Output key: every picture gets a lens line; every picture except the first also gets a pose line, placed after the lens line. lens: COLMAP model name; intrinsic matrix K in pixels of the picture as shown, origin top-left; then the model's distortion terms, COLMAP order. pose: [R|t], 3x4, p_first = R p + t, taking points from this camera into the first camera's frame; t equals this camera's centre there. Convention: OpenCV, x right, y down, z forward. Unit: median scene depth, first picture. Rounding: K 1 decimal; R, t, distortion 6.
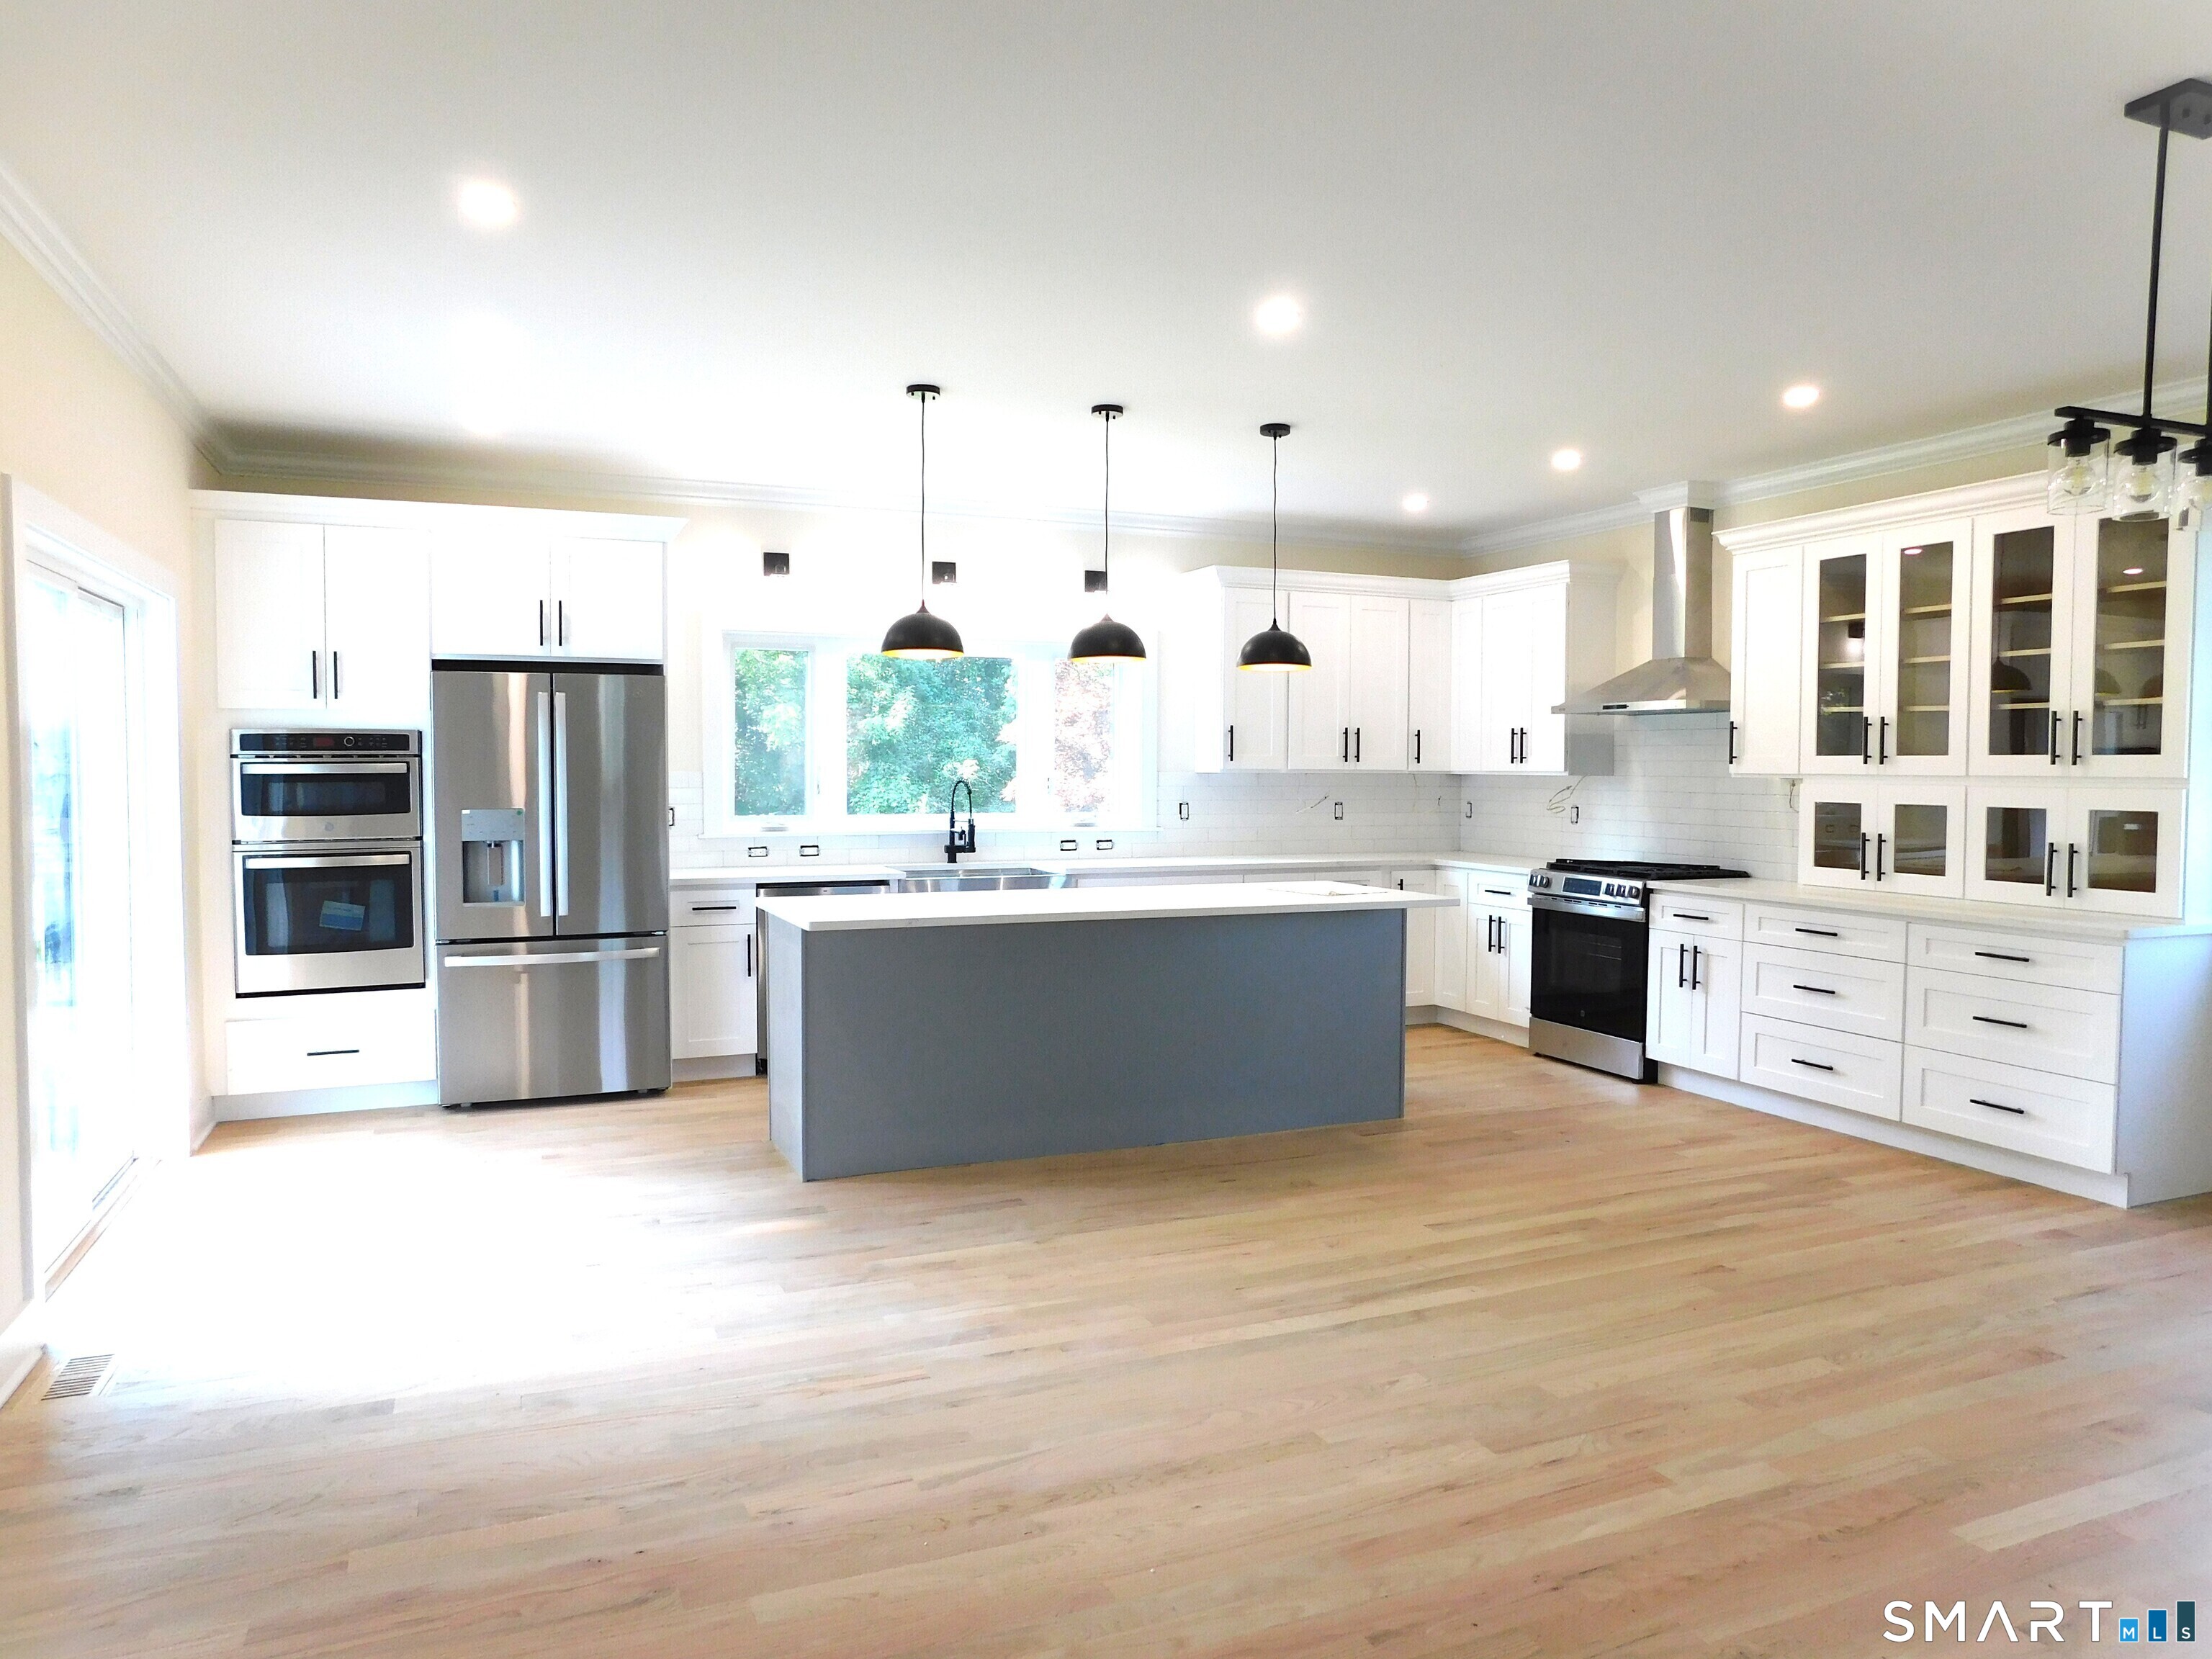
lens RADIAL K [[1464.3, 0, 1115.3], [0, 1464.3, 829.1], [0, 0, 1]] dist [-0.069907, 0.056935]
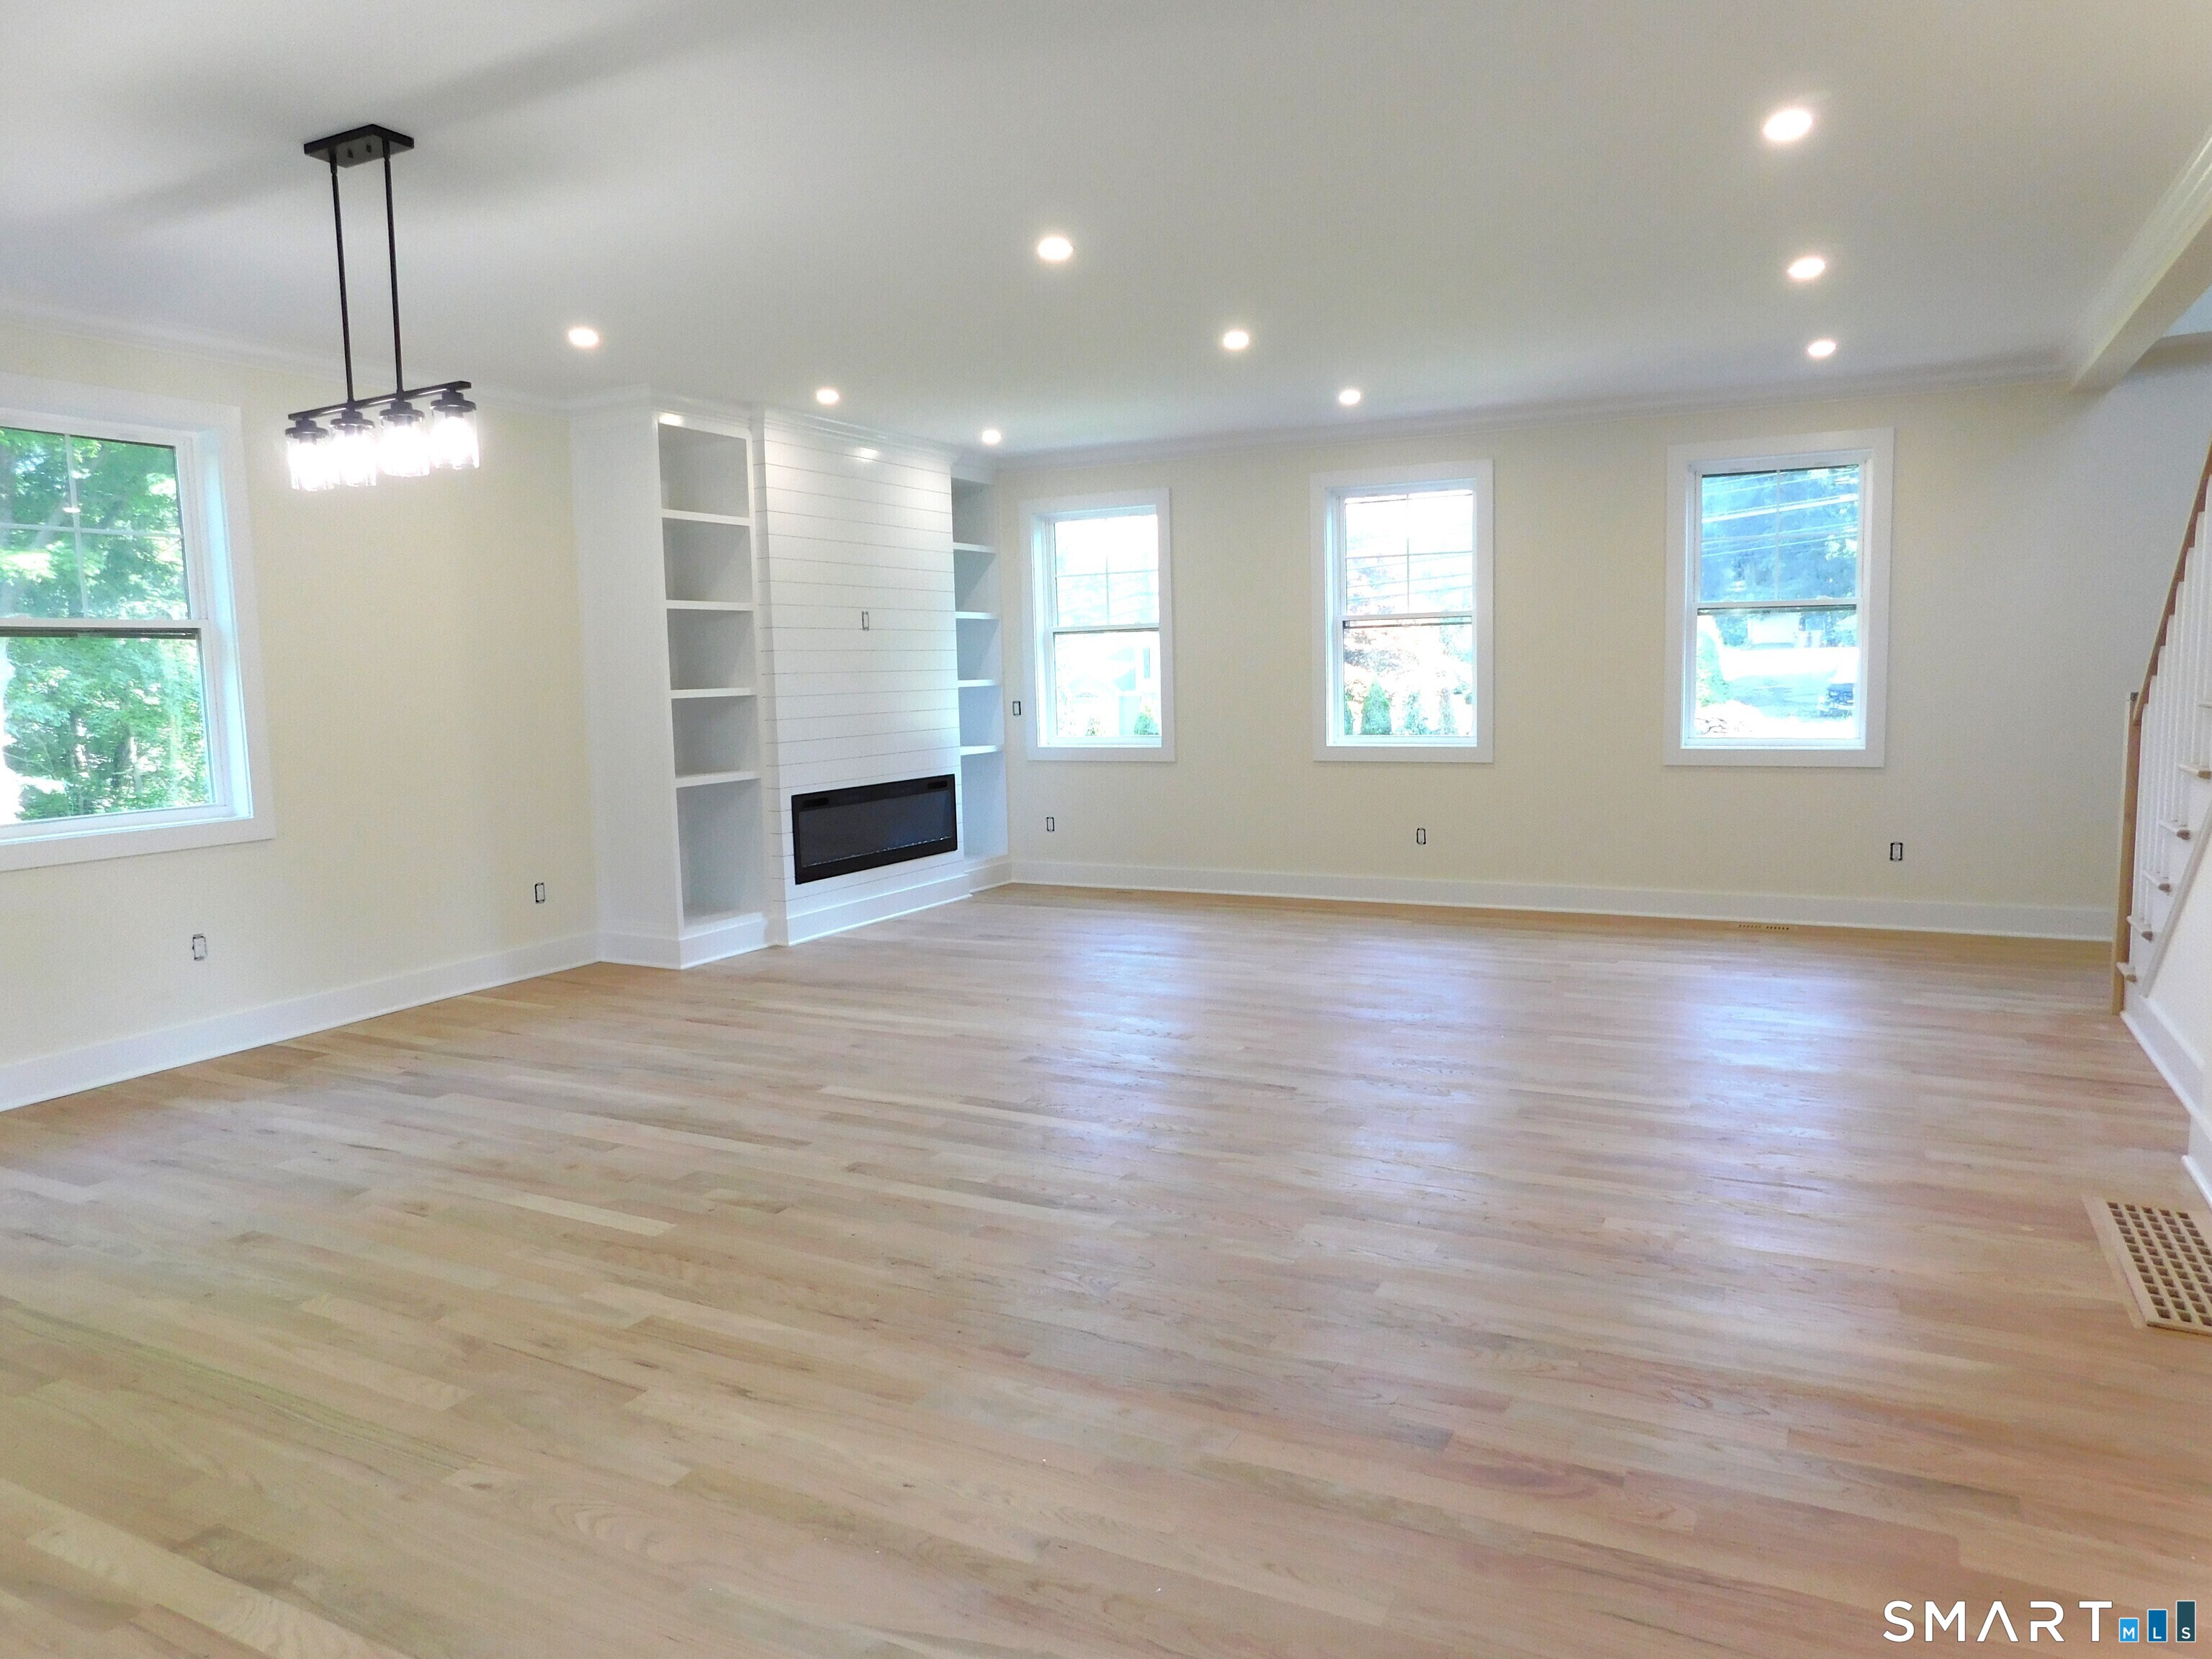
lens RADIAL K [[1464.3, 0, 1115.3], [0, 1464.3, 829.1], [0, 0, 1]] dist [-0.069907, 0.056935]
pose [[-0.628630, -0.076525, 0.773930, -0.328660], [0.056017, 0.988107, 0.143202, -0.028273], [-0.775684, 0.133374, -0.616867, 0.662212]]
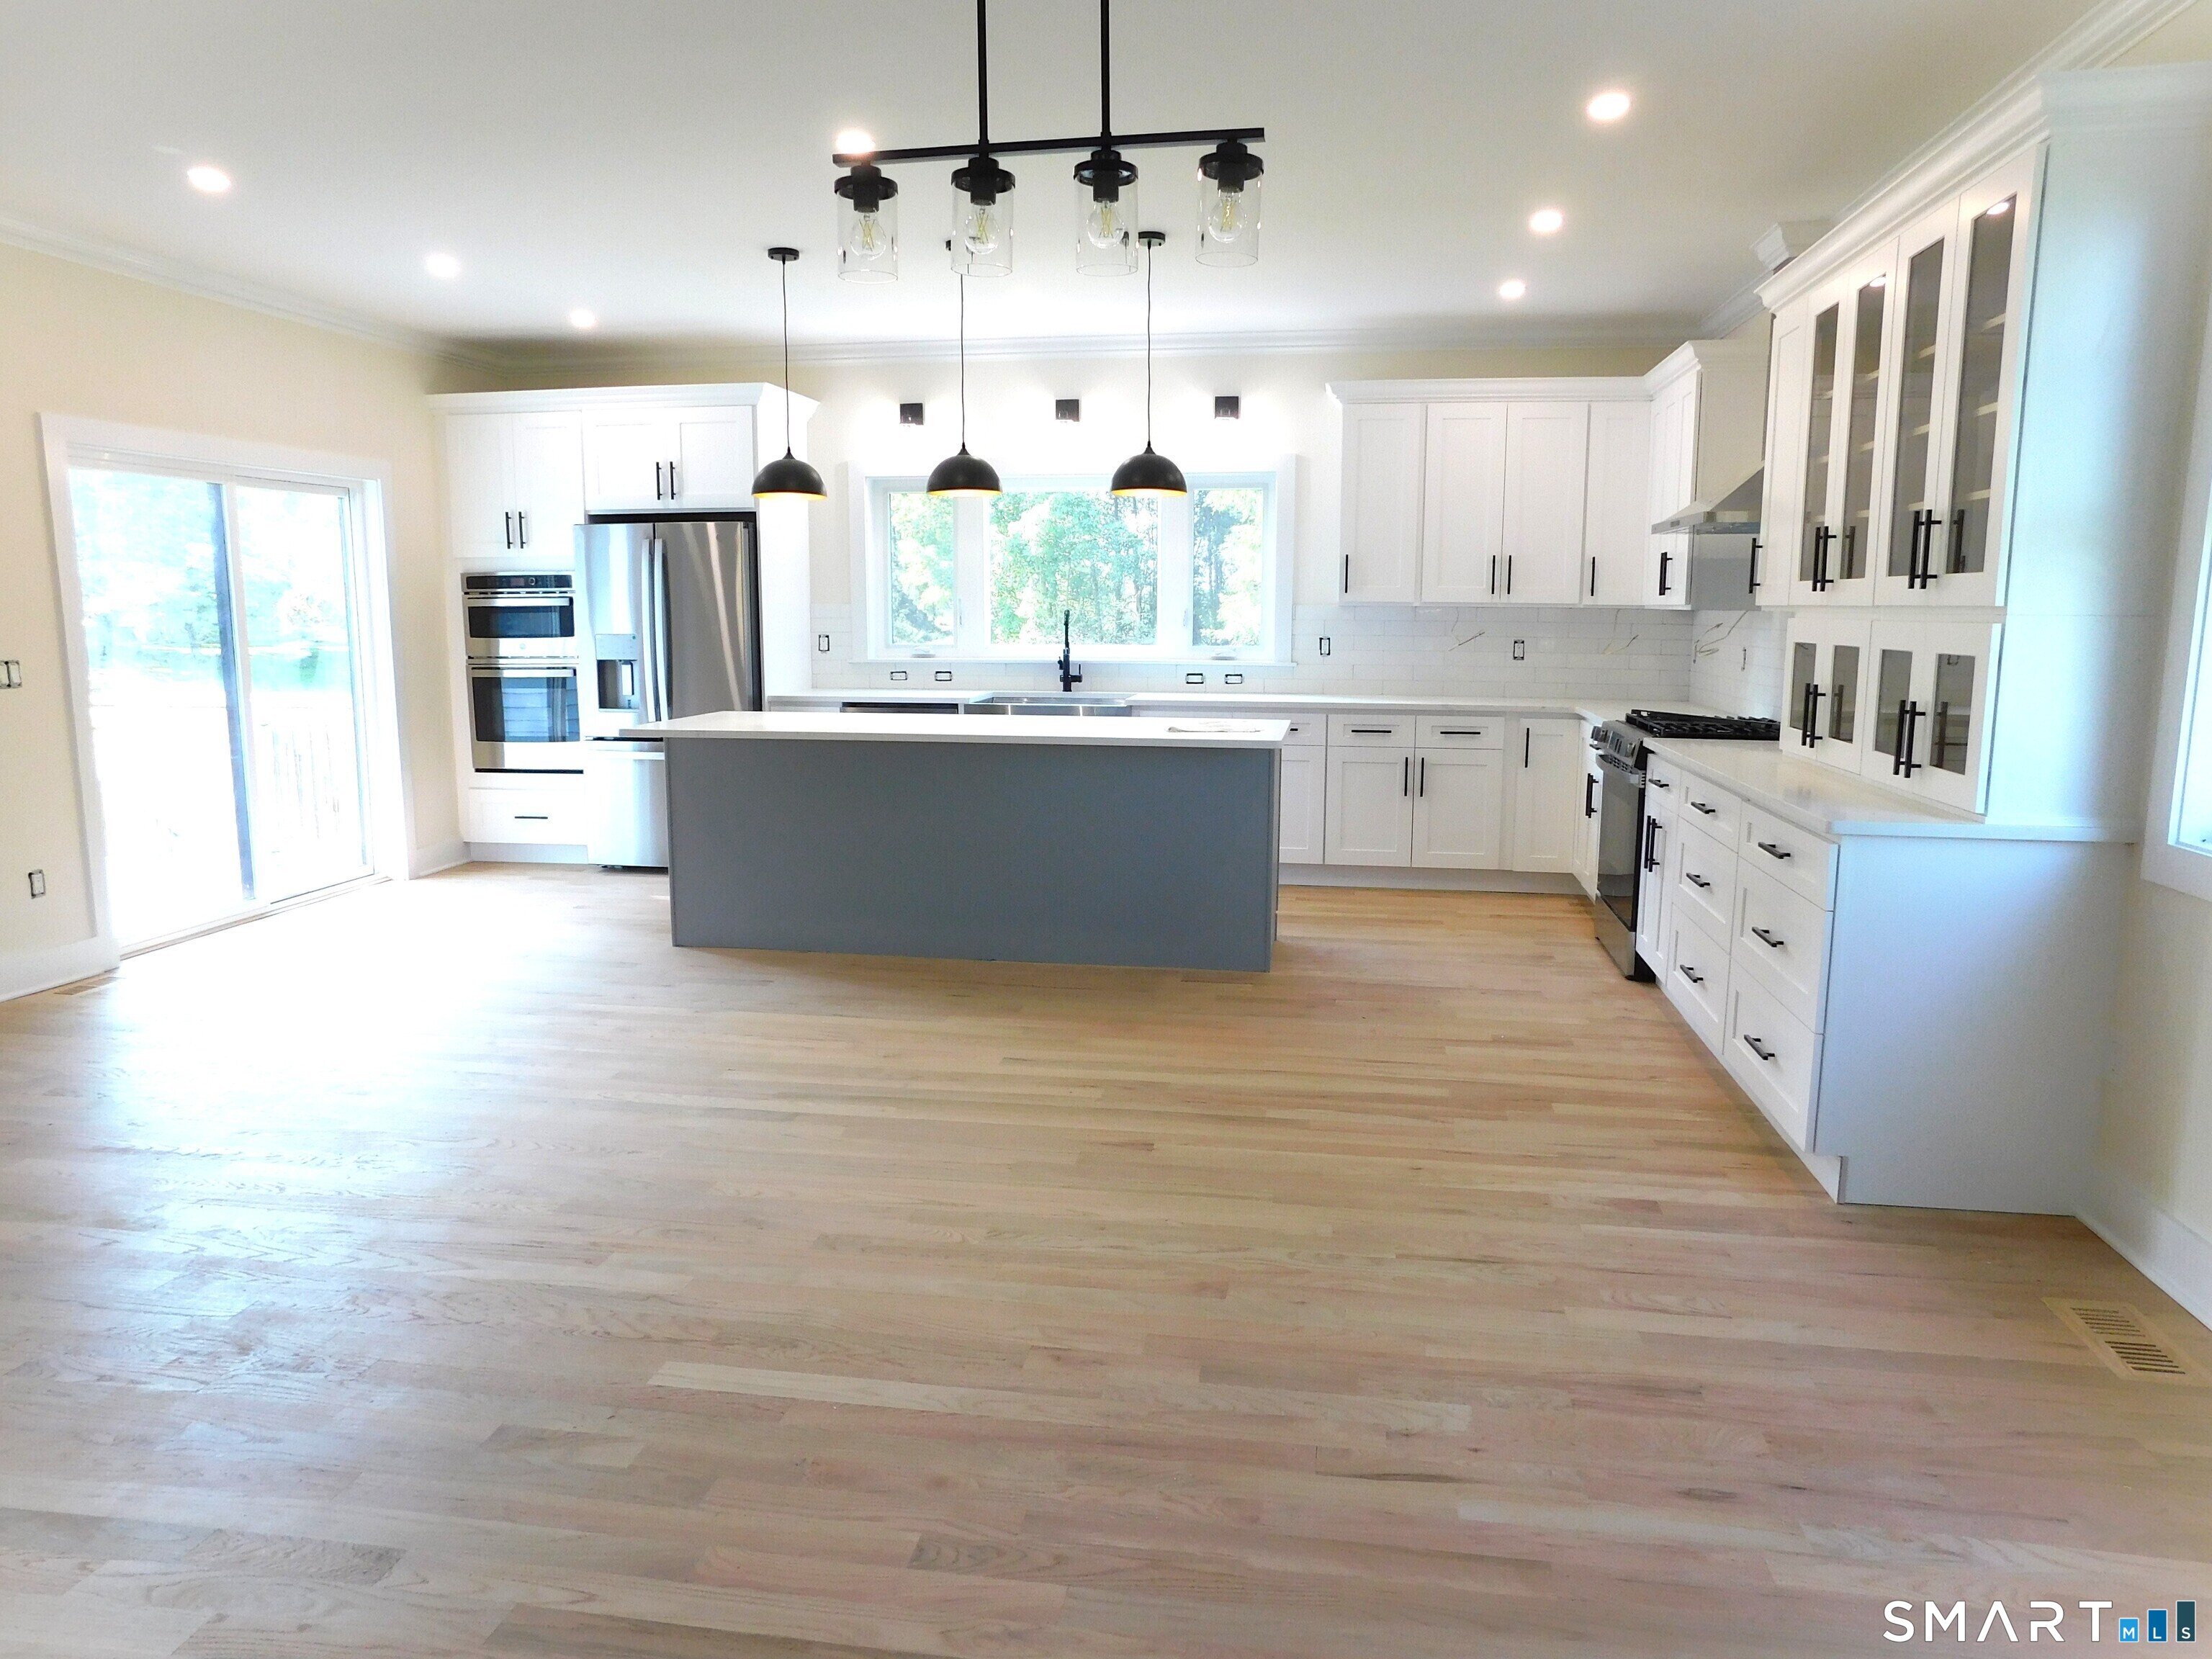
lens RADIAL K [[1464.3, 0, 1115.3], [0, 1464.3, 829.1], [0, 0, 1]] dist [-0.069907, 0.056935]
pose [[0.844392, 0.080571, -0.529633, 0.612467], [-0.022903, 0.993151, 0.114569, 0.000034], [0.535236, -0.084611, 0.840454, 0.161746]]
